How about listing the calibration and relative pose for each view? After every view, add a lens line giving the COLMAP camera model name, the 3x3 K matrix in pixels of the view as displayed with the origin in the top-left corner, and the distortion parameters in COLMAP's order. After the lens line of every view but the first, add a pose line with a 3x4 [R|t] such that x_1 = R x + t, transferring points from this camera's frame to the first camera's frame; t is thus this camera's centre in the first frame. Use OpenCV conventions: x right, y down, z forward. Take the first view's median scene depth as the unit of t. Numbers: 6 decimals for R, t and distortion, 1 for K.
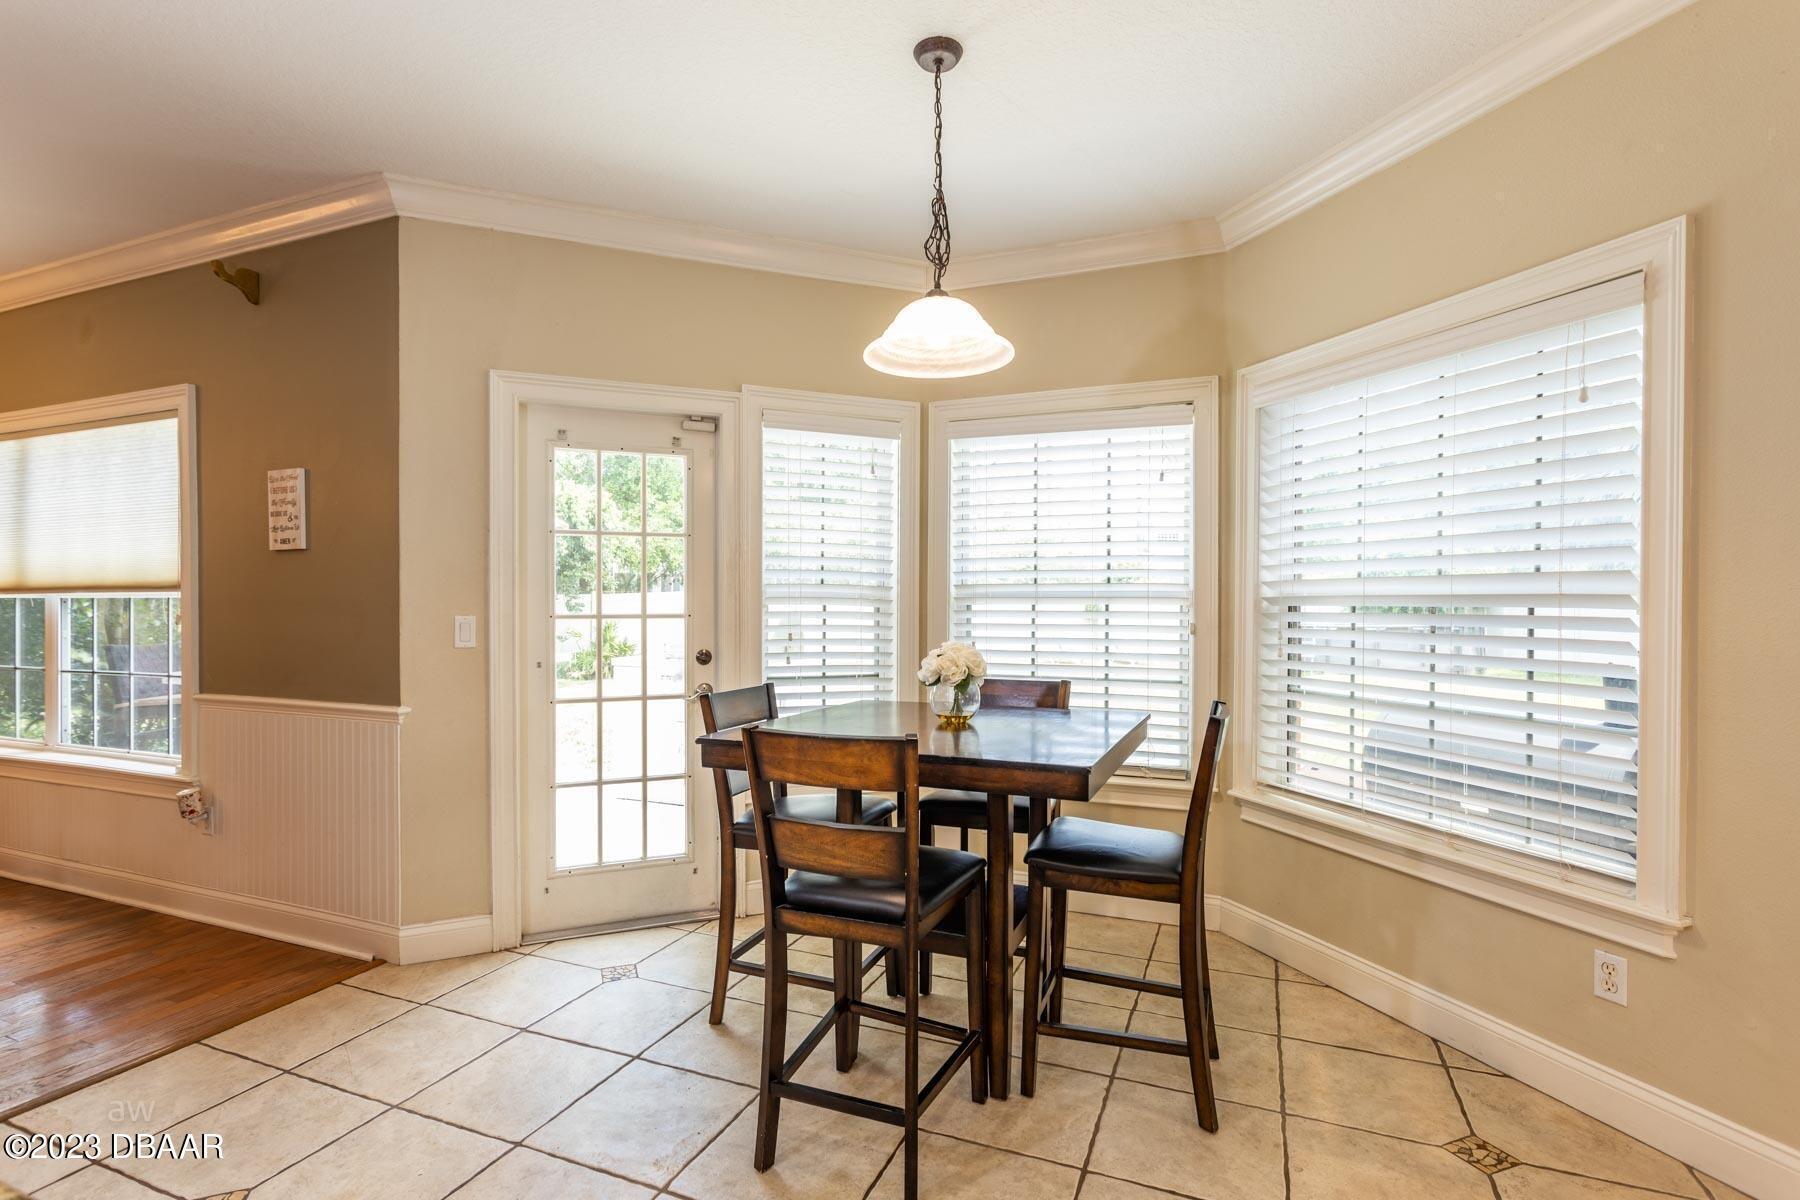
lens RADIAL K [[854.5, 0, 905.2], [0, 854.5, 611.6], [0, 0, 1]] dist [0.005854, 0.001806]
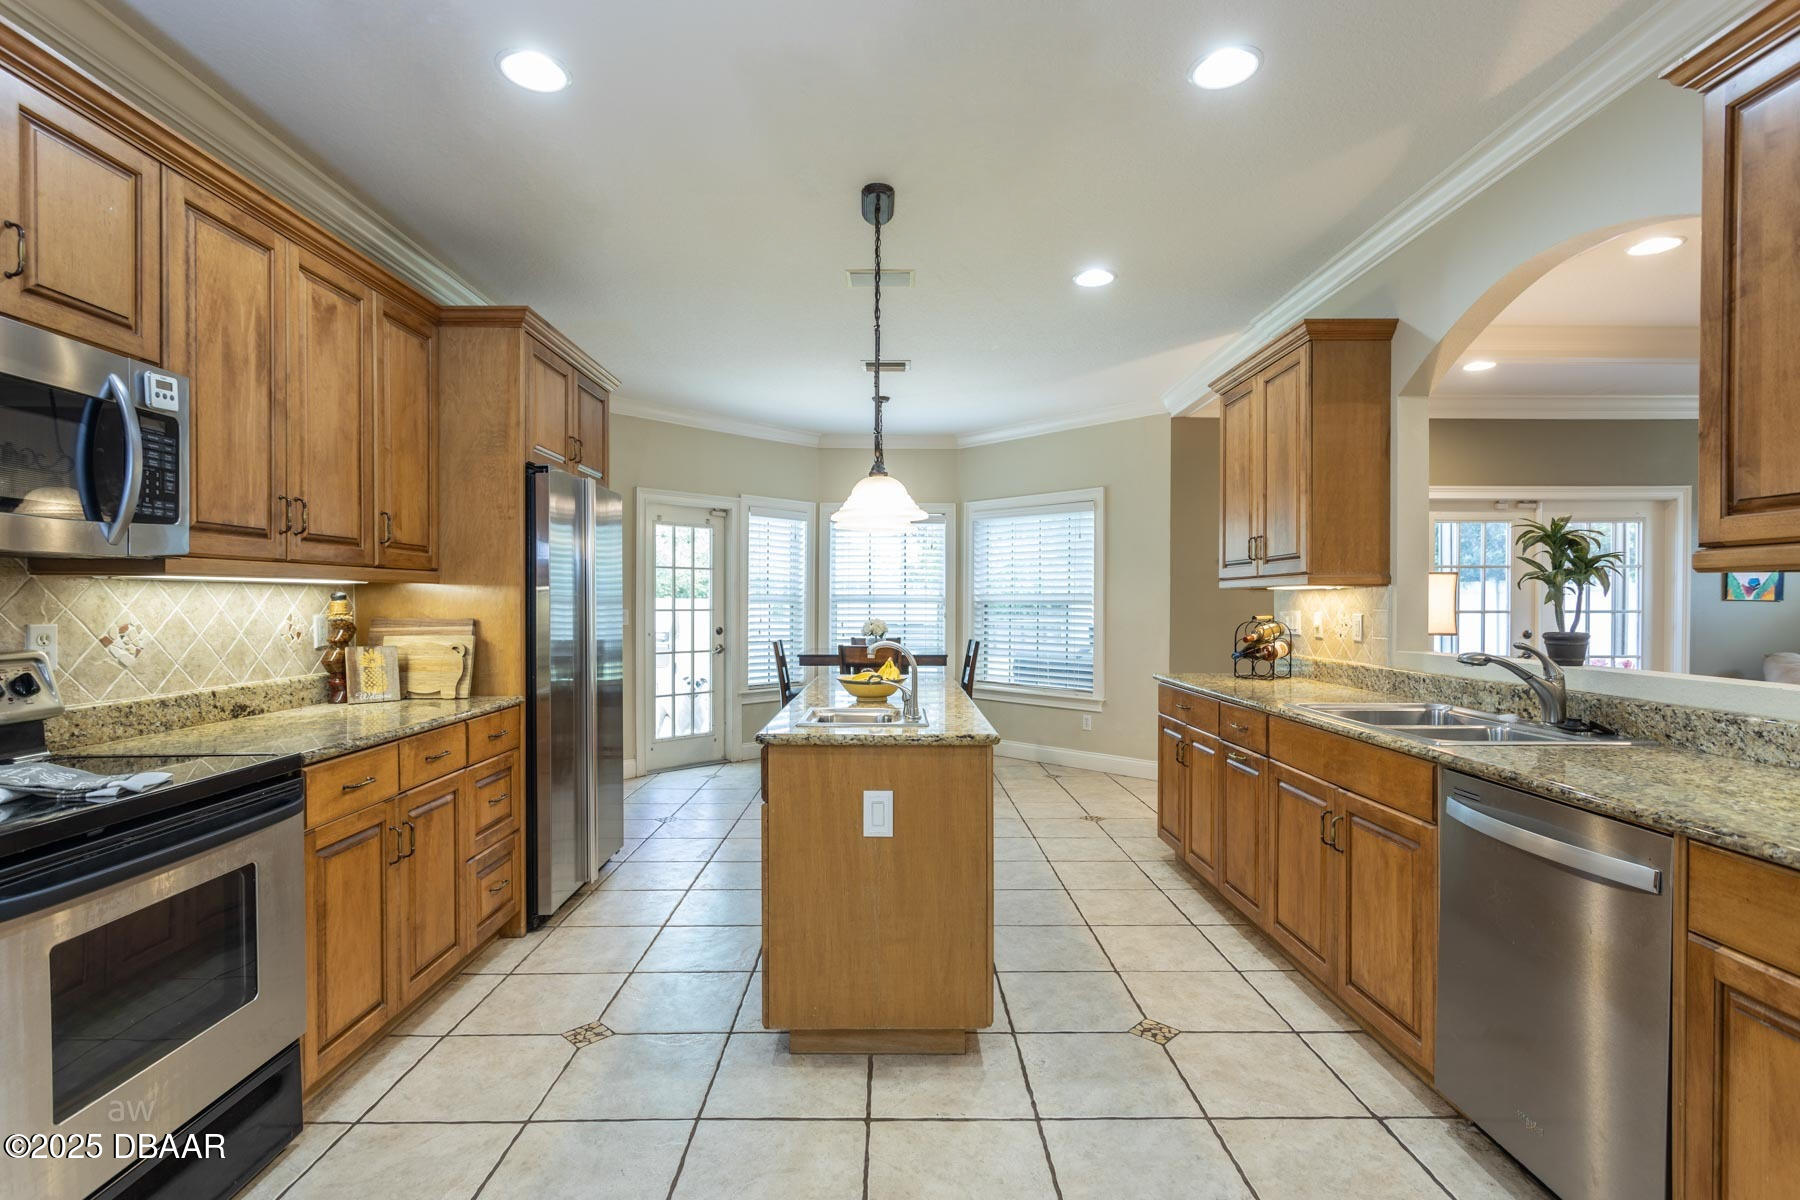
lens RADIAL K [[848.4, 0, 898.2], [0, 848.4, 612.0], [0, 0, 1]] dist [0.014909, 0.000221]
pose [[0.917204, -0.002937, 0.398408, -0.658690], [0.004243, 0.999988, -0.002396, 0.016448], [-0.398396, 0.003888, 0.917205, -0.989333]]
